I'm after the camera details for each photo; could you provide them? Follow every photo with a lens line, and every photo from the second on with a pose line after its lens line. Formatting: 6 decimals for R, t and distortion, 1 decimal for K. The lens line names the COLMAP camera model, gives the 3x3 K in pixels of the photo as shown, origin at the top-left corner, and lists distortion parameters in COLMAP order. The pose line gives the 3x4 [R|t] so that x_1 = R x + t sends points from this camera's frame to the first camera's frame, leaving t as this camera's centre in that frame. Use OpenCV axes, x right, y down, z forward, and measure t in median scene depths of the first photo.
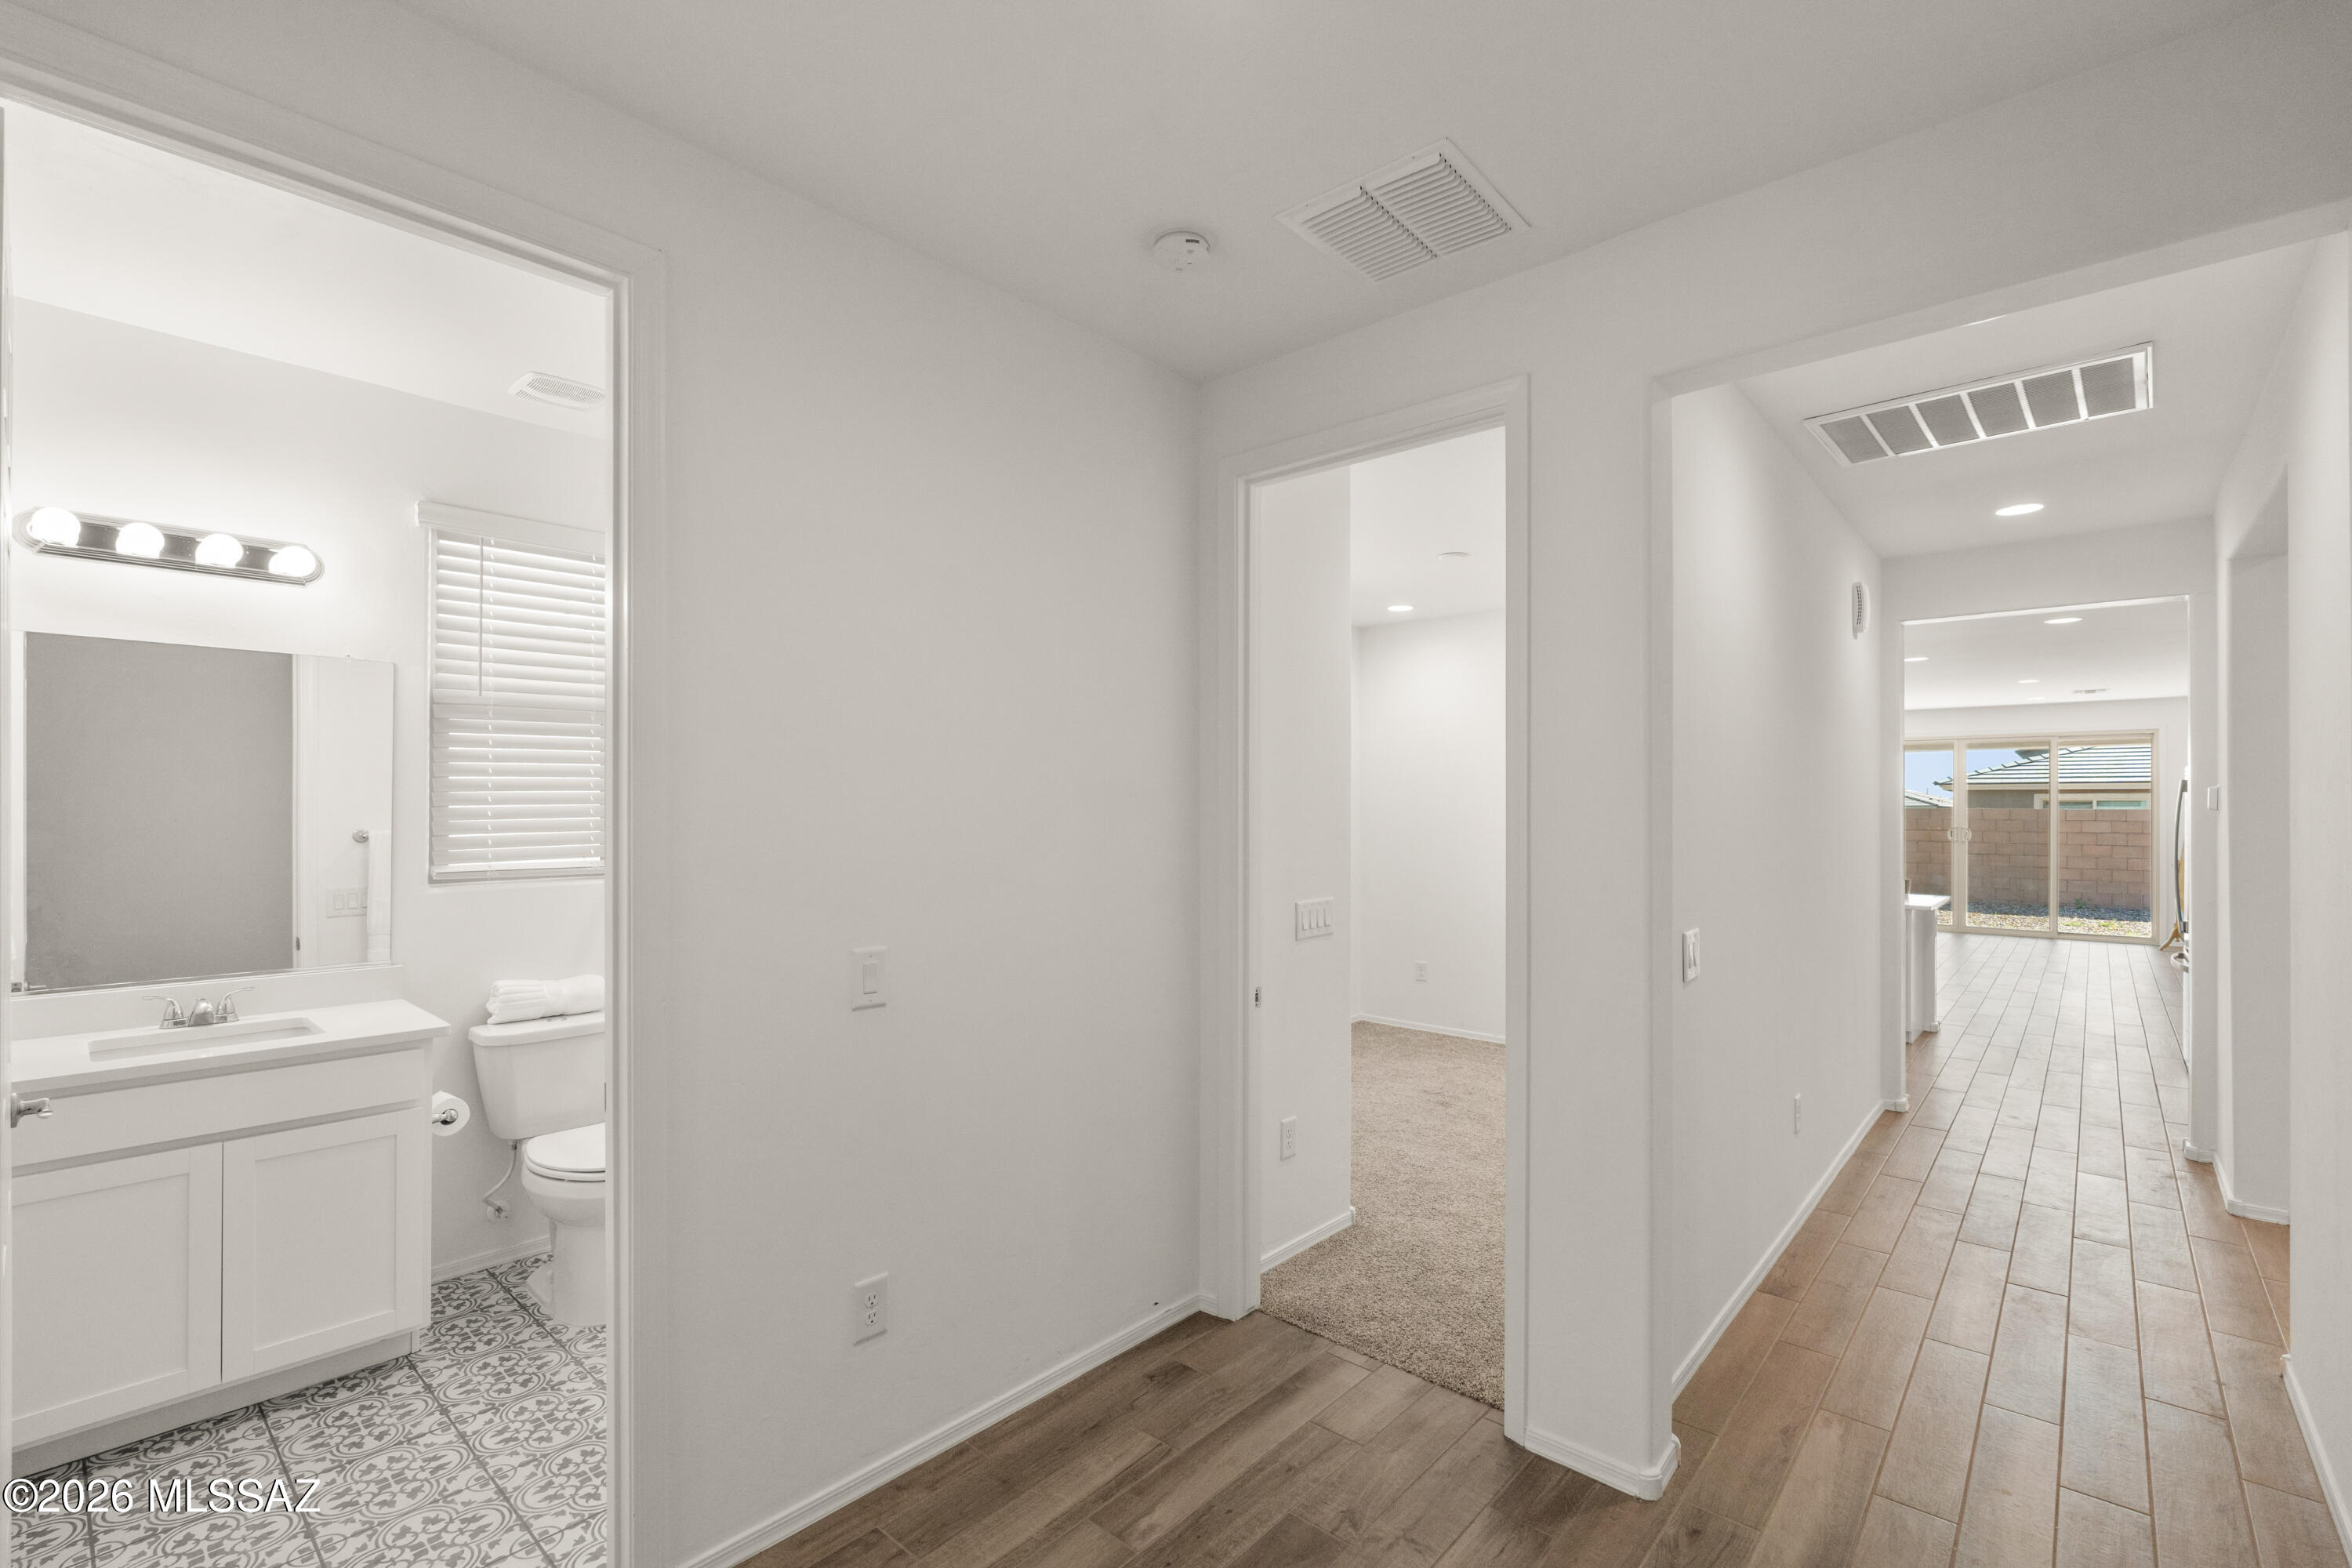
lens RADIAL K [[1033.3, 0, 1174.4], [0, 1033.3, 789.8], [0, 0, 1]] dist [-0.001764, 0.000229]
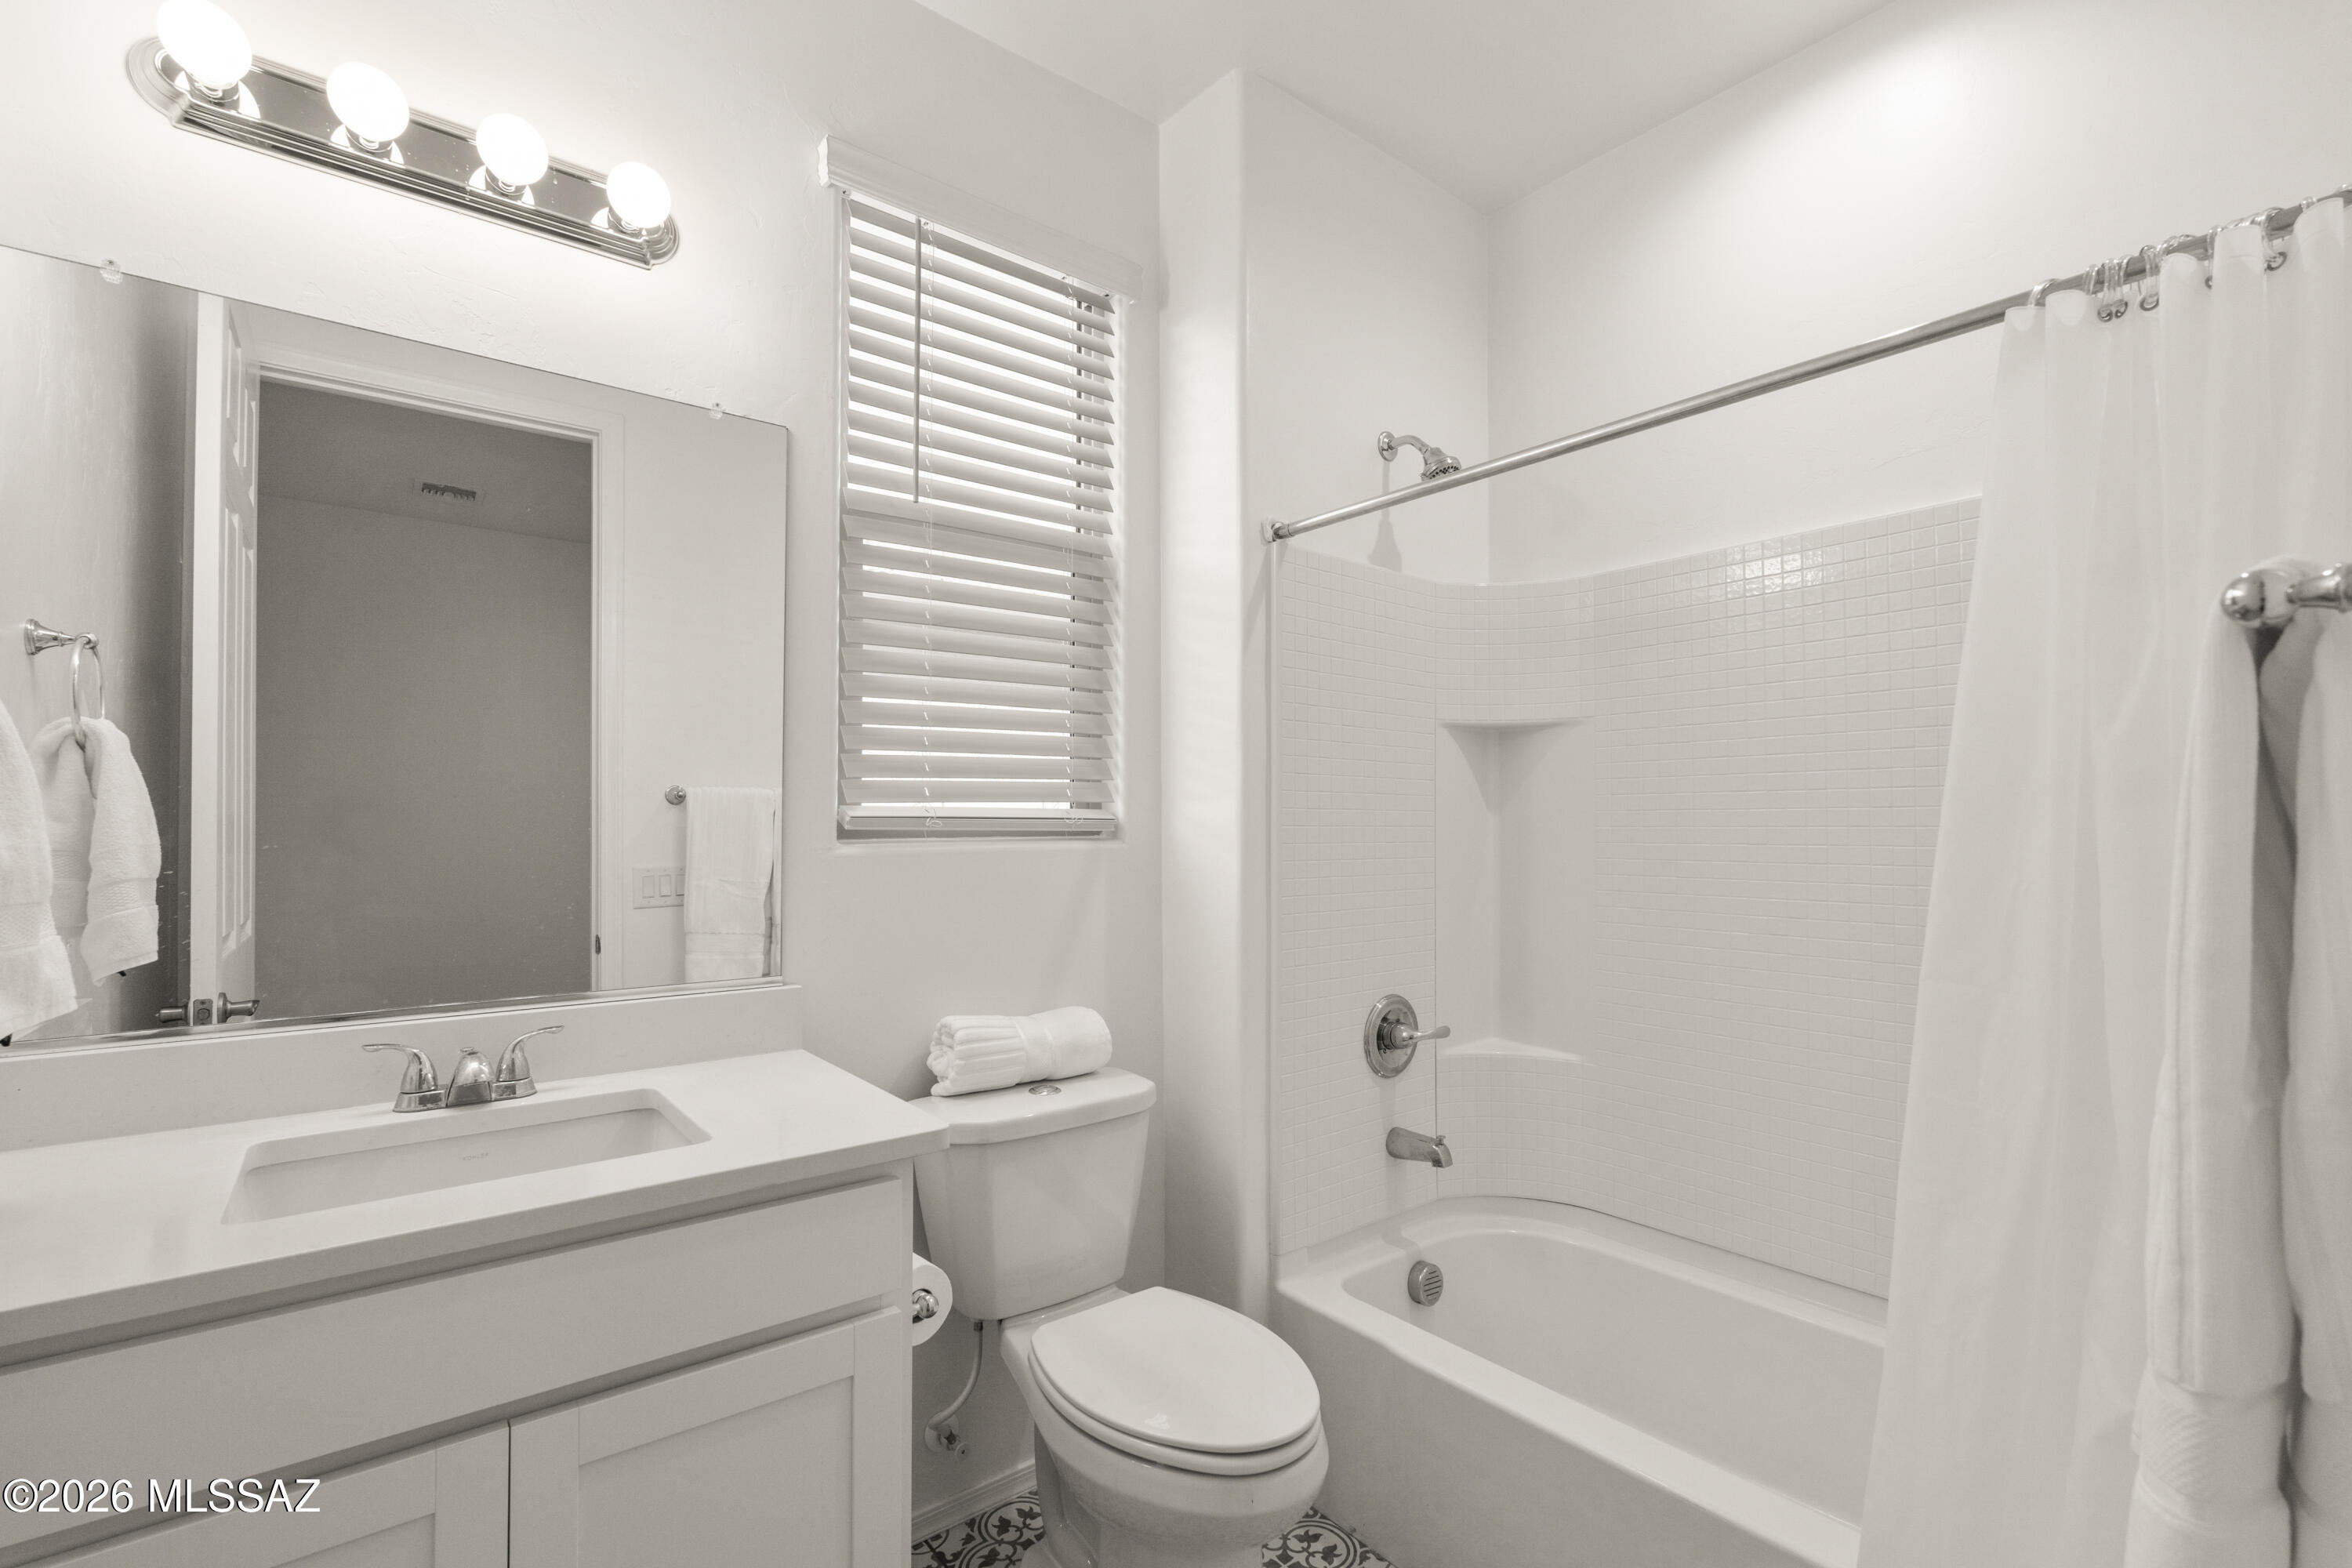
lens RADIAL K [[1033.3, 0, 1184.2], [0, 1033.3, 794.5], [0, 0, 1]] dist [-0.001764, 0.000229]
pose [[0.986857, -0.000446, -0.161593, -0.484252], [-0.000707, 0.999975, -0.007080, 0.077236], [0.161592, 0.007101, 0.986832, 0.521884]]
